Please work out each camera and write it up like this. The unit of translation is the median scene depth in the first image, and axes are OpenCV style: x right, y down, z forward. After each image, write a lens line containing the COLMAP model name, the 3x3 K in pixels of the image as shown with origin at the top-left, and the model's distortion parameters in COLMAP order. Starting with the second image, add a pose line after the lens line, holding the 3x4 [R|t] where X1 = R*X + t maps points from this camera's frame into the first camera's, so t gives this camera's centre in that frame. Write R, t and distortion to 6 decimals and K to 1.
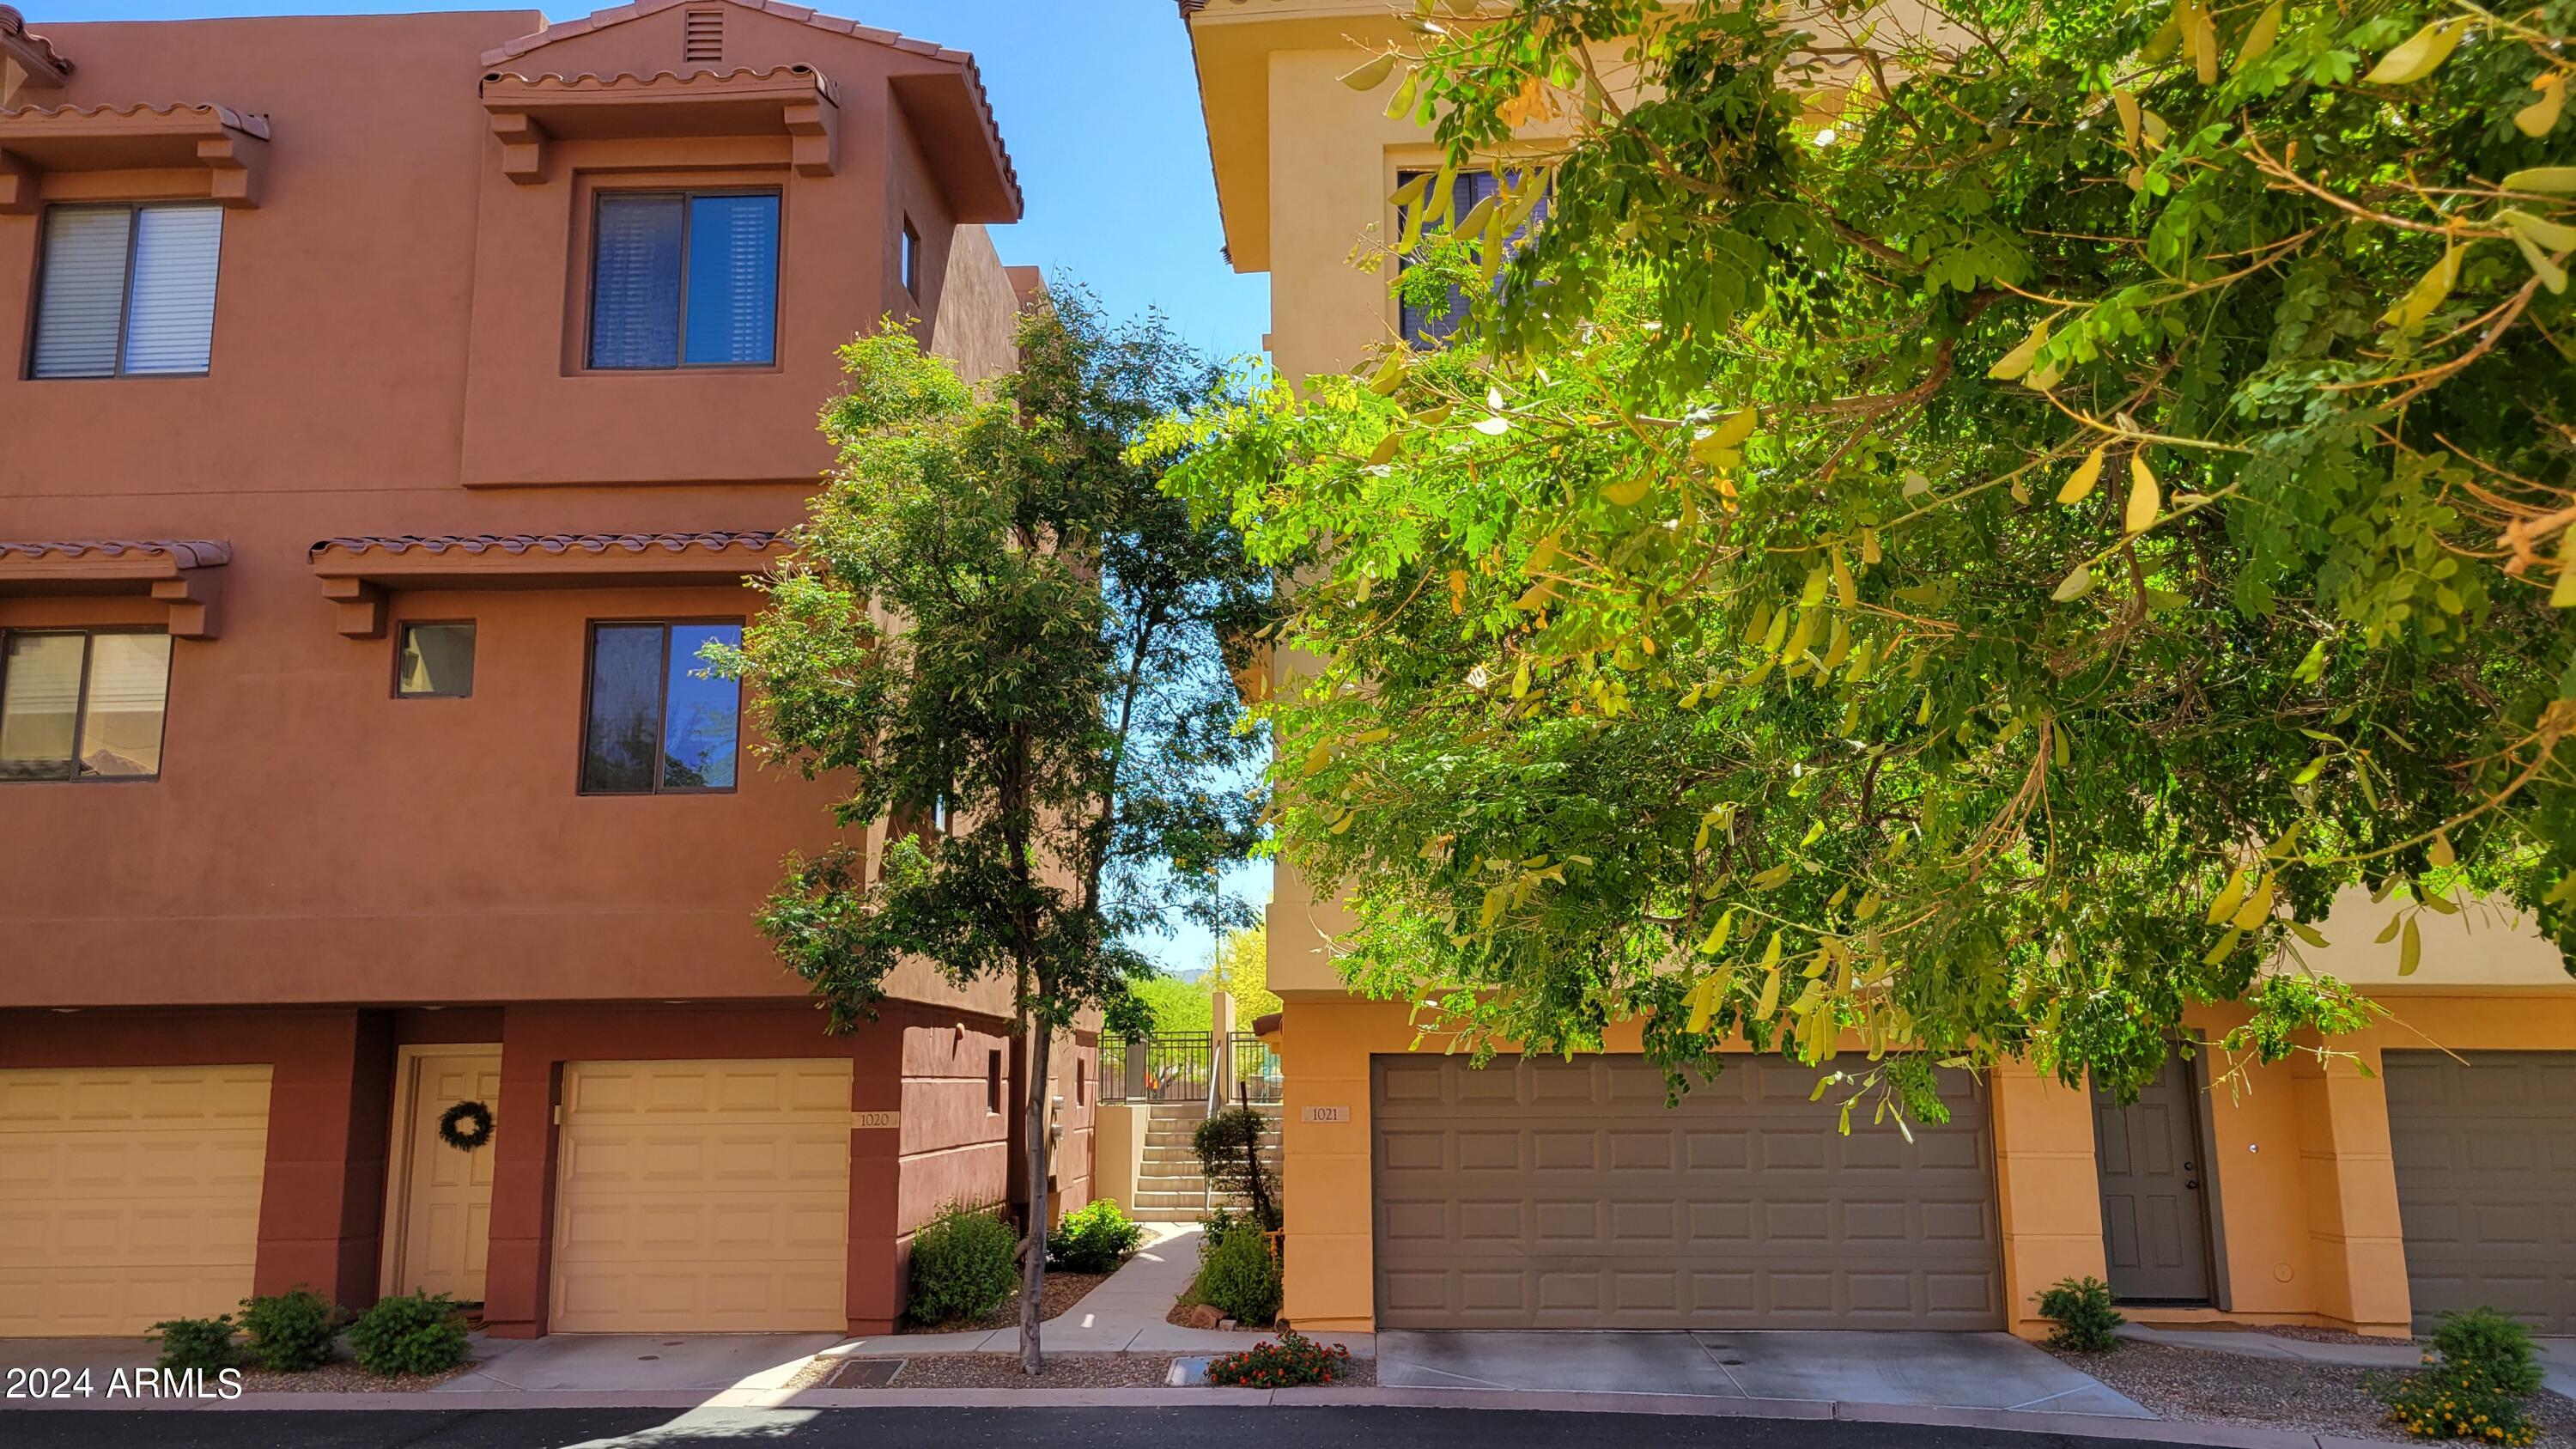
lens RADIAL K [[1891.2, 0, 1282.3], [0, 1891.2, 733.0], [0, 0, 1]] dist [0.045318, -0.048196]
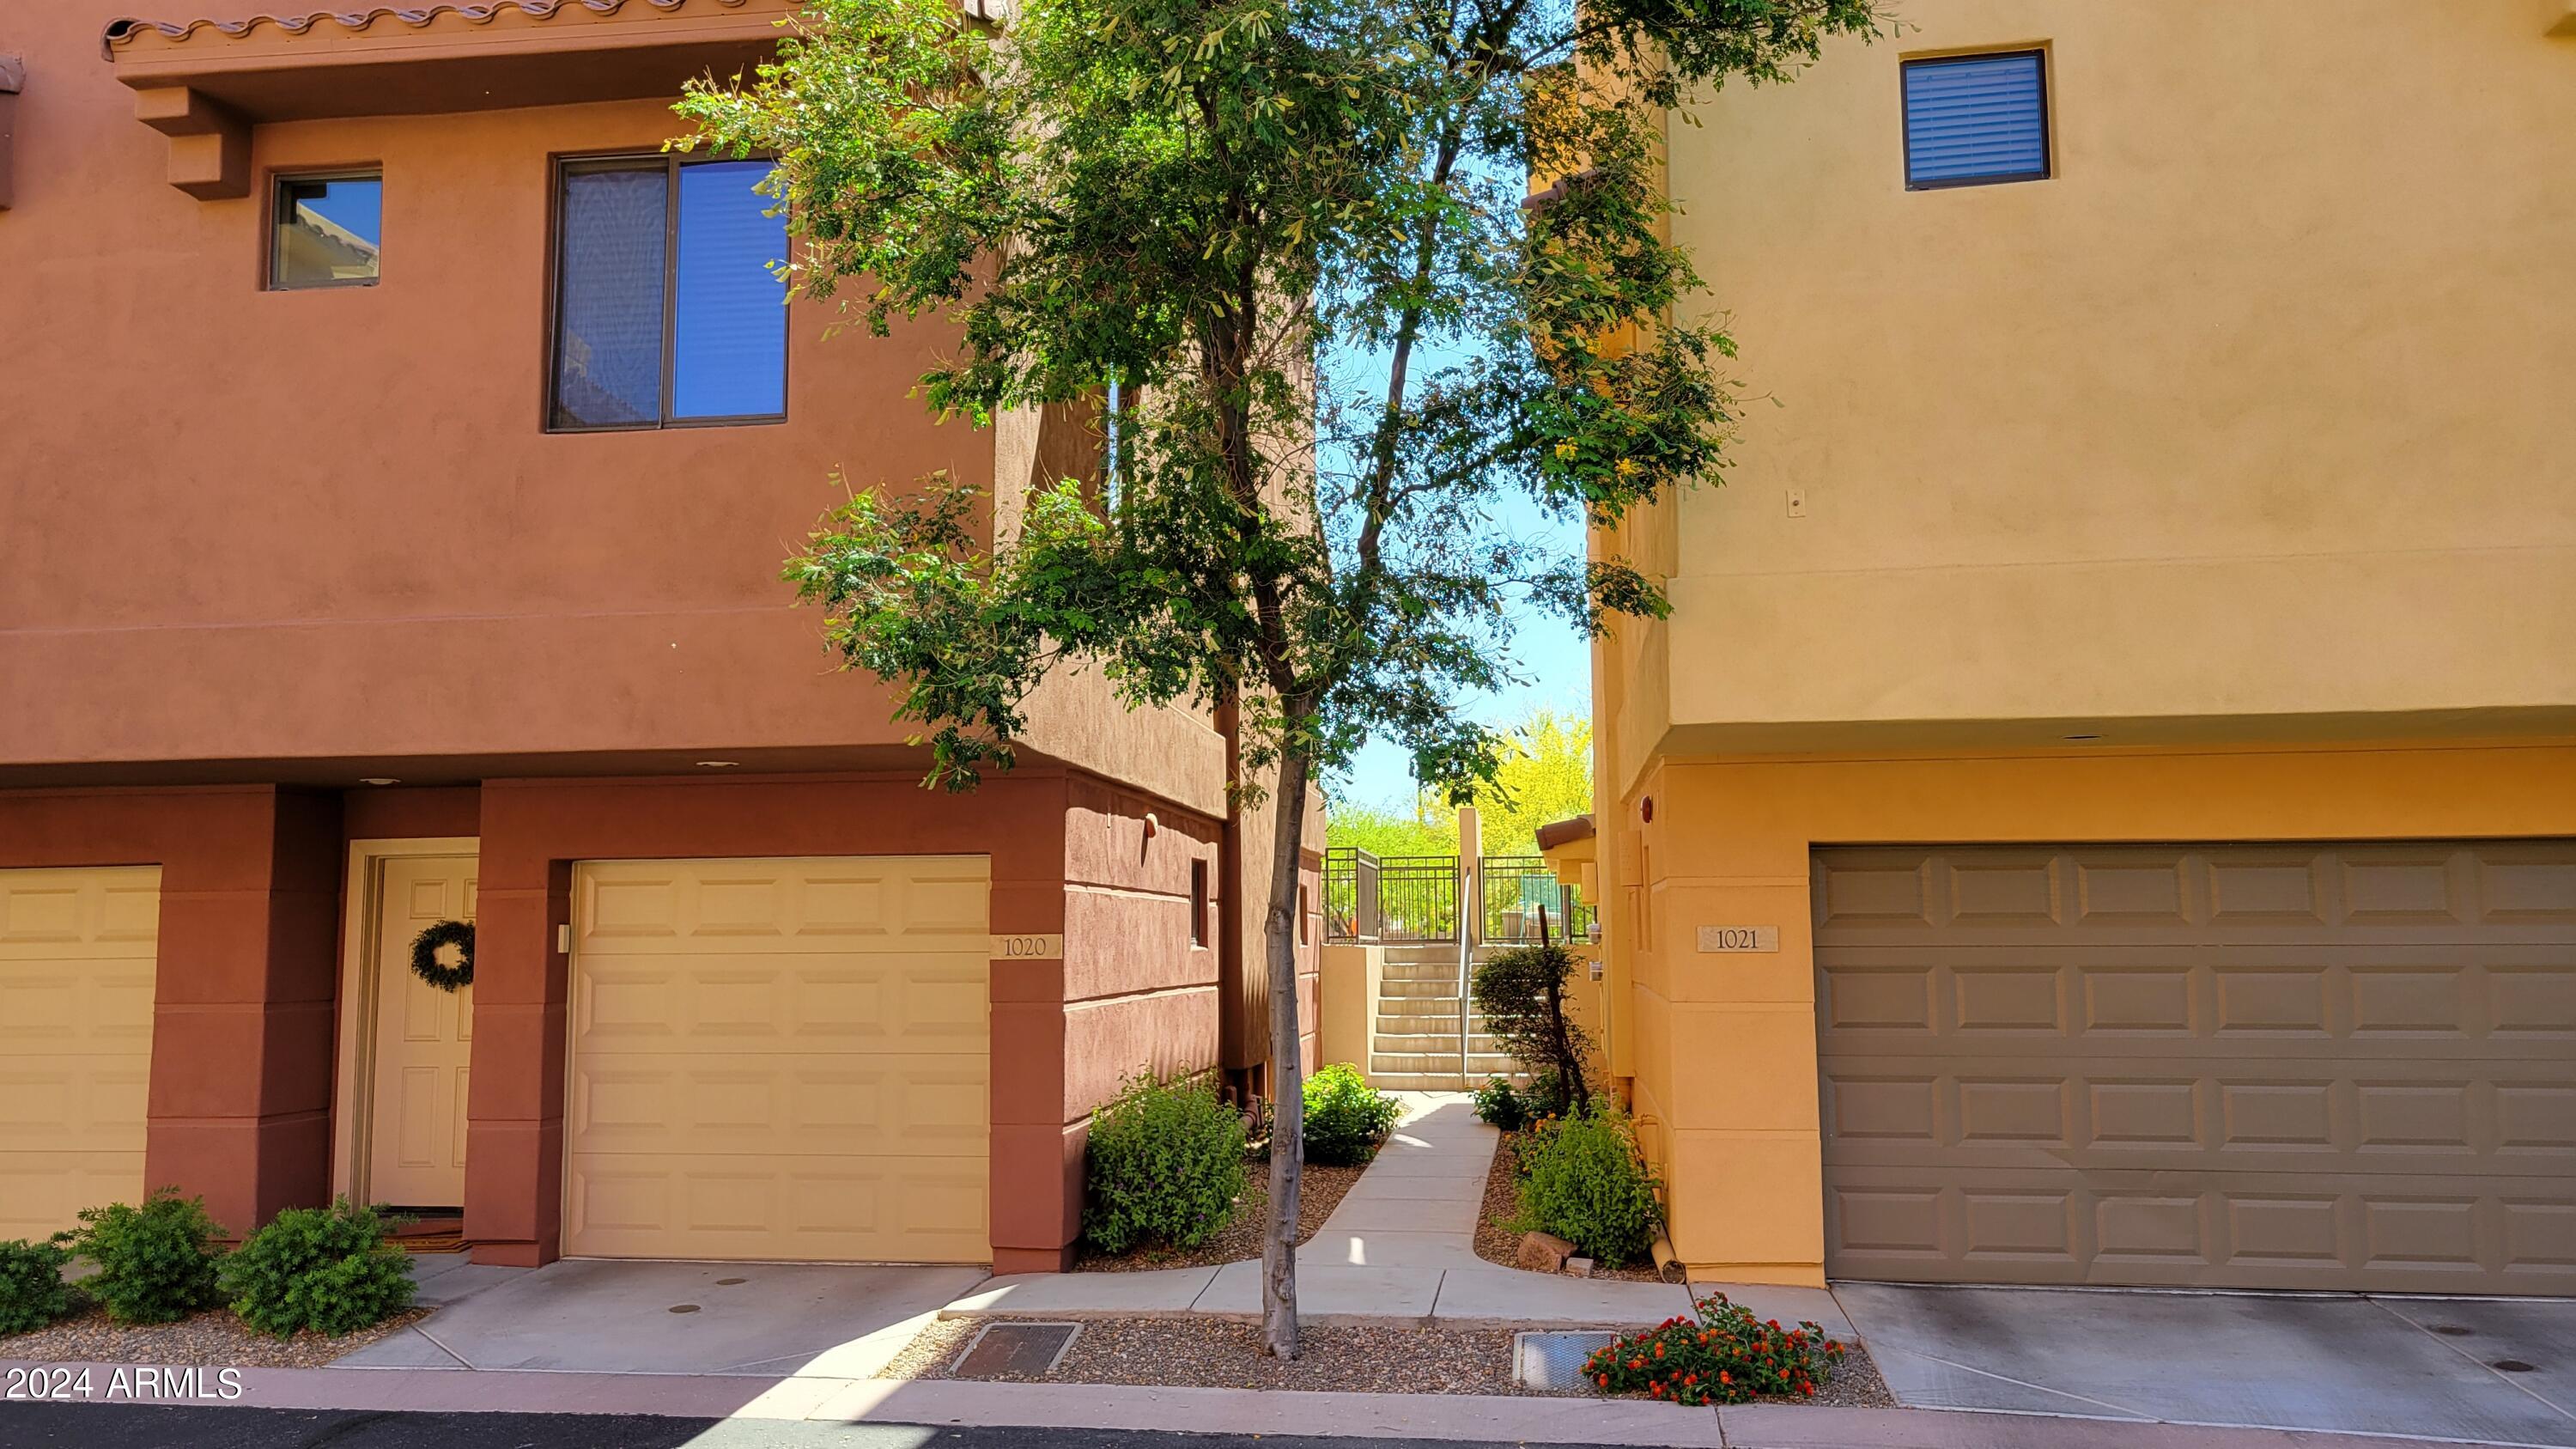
lens RADIAL K [[1925.8, 0, 1294.1], [0, 1925.8, 743.9], [0, 0, 1]] dist [0.046491, -0.042362]
pose [[0.995995, -0.007633, -0.089085, -0.064485], [0.014829, 0.996653, 0.080393, 0.083585], [0.088173, -0.081392, 0.992774, 0.361413]]
